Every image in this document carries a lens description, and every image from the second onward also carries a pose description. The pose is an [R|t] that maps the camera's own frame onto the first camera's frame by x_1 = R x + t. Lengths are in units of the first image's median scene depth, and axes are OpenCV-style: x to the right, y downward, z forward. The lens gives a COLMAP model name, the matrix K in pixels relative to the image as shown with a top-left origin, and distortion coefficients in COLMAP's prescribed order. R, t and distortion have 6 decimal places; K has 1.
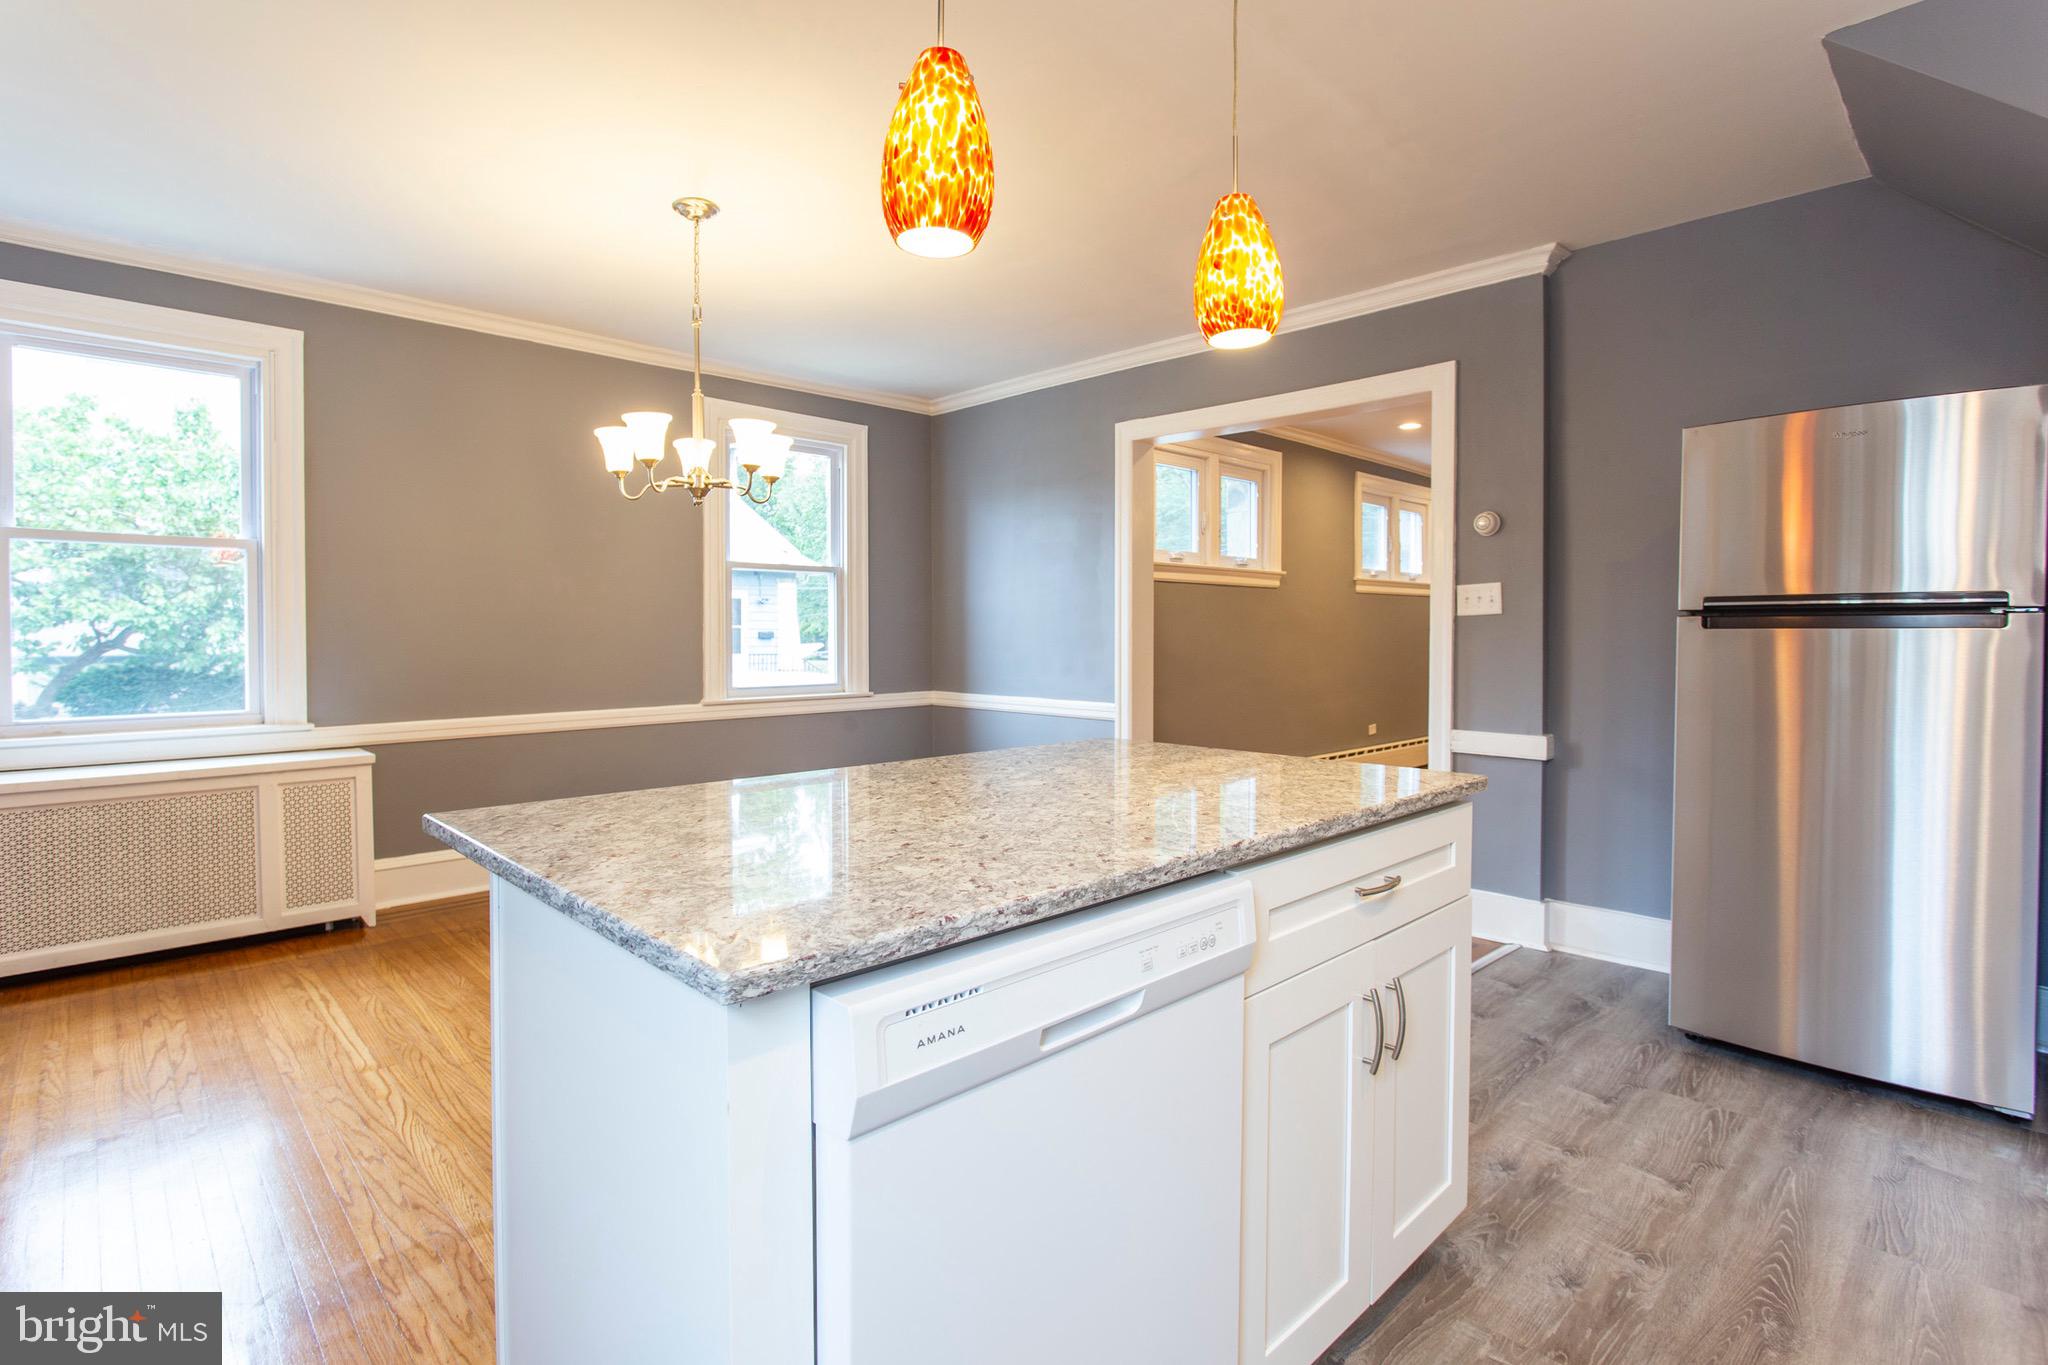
lens RADIAL K [[979.5, 0, 1064.9], [0, 979.5, 651.5], [0, 0, 1]] dist [-0.011986, 0.003757]
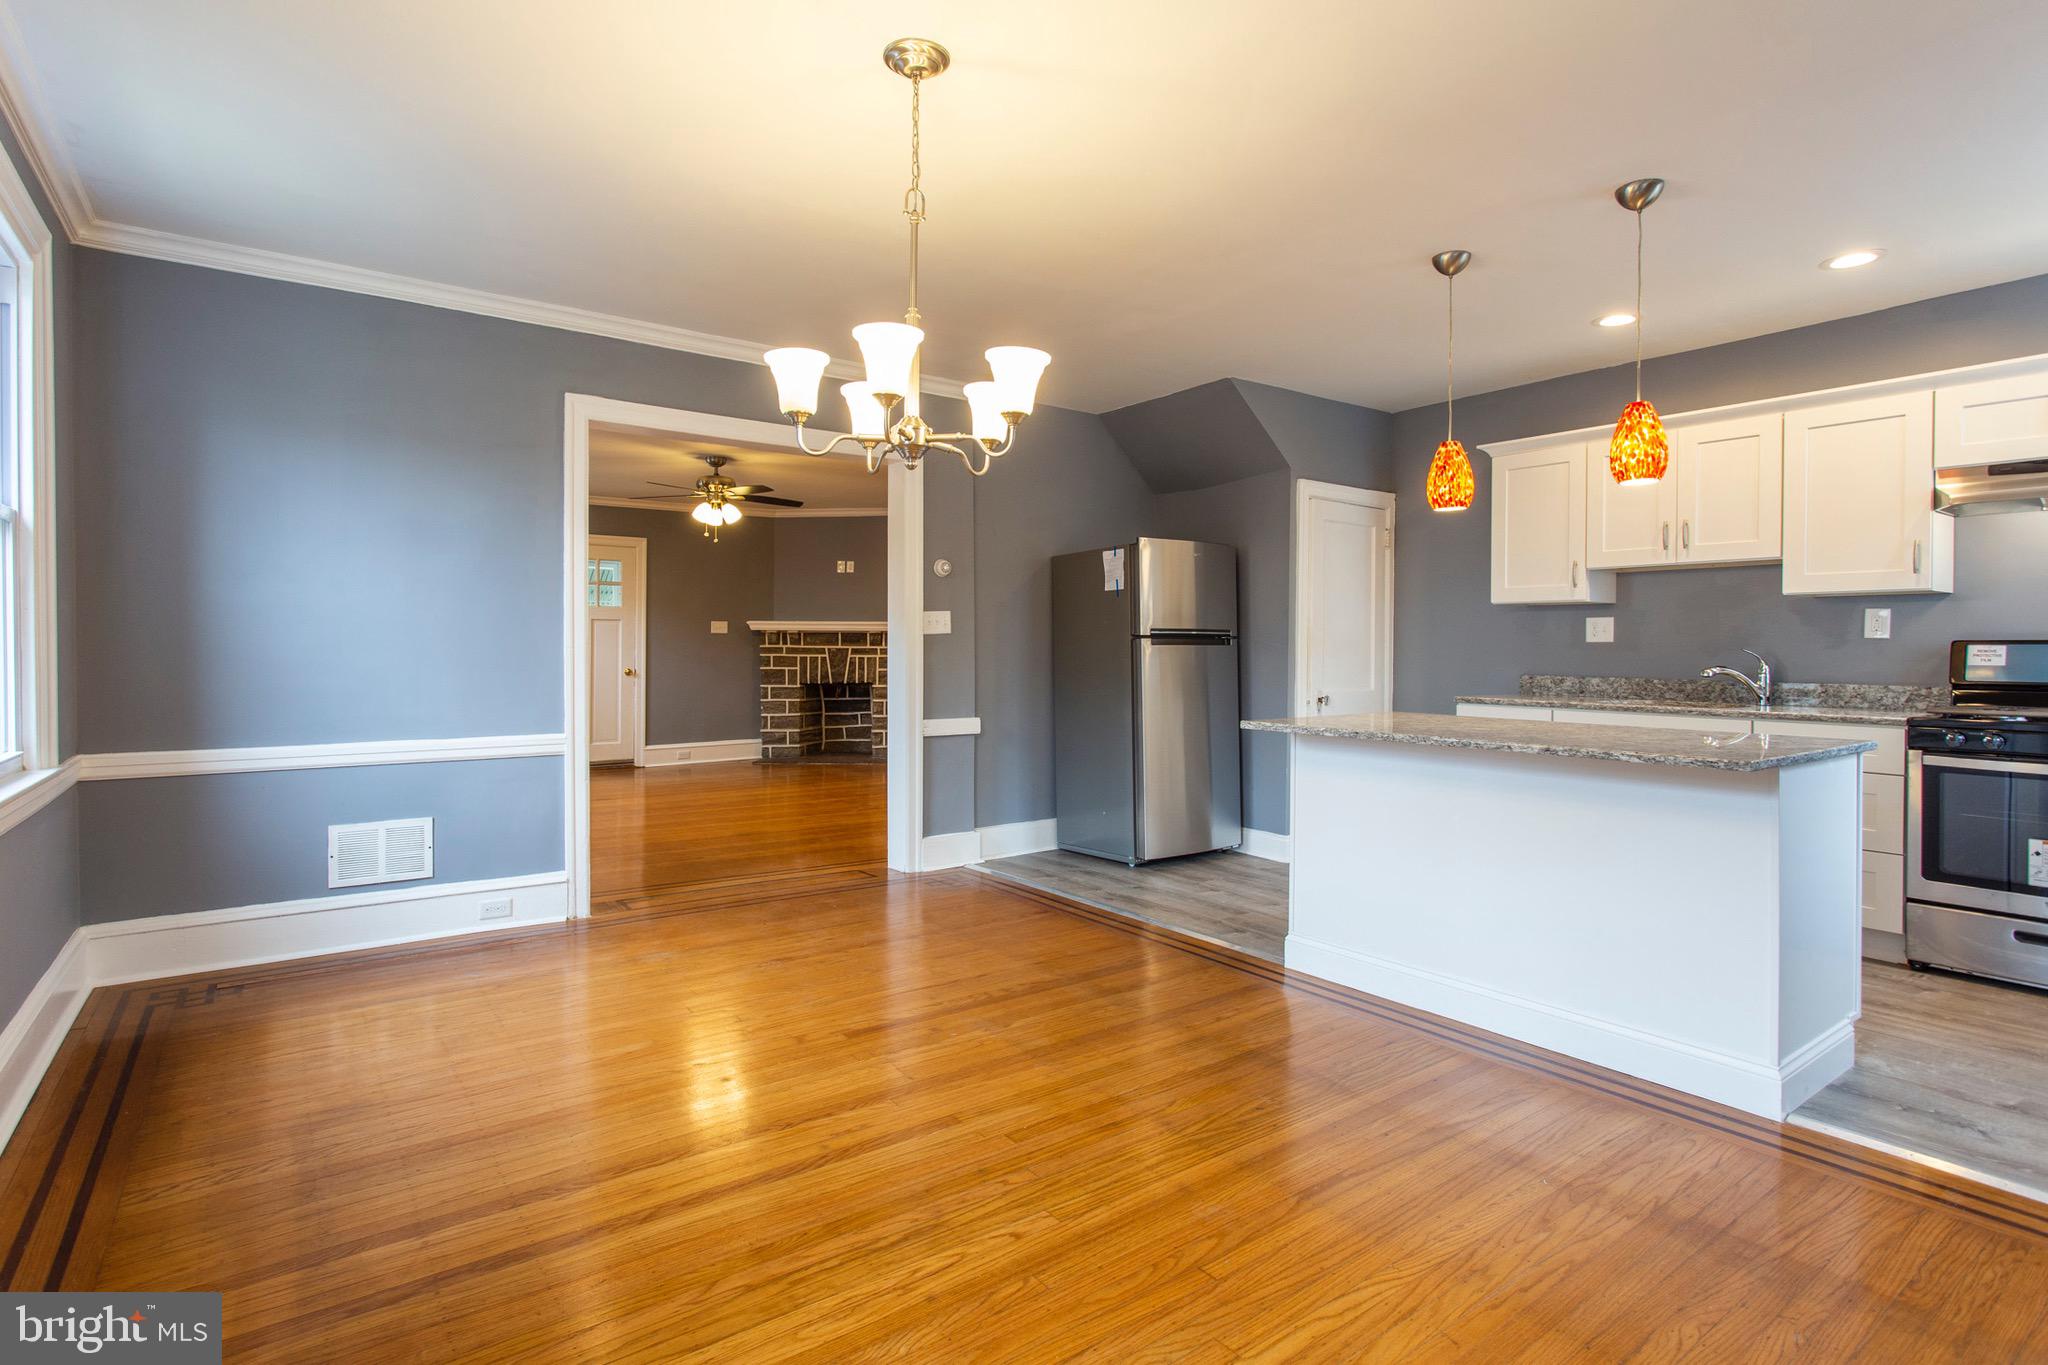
lens RADIAL K [[979.5, 0, 918.0], [0, 979.5, 654.4], [0, 0, 1]] dist [-0.011986, 0.003757]
pose [[0.216975, -0.004126, 0.976168, -0.960788], [0.015988, 0.999872, 0.000673, -0.010834], [-0.976046, 0.015462, 0.217013, 0.762202]]
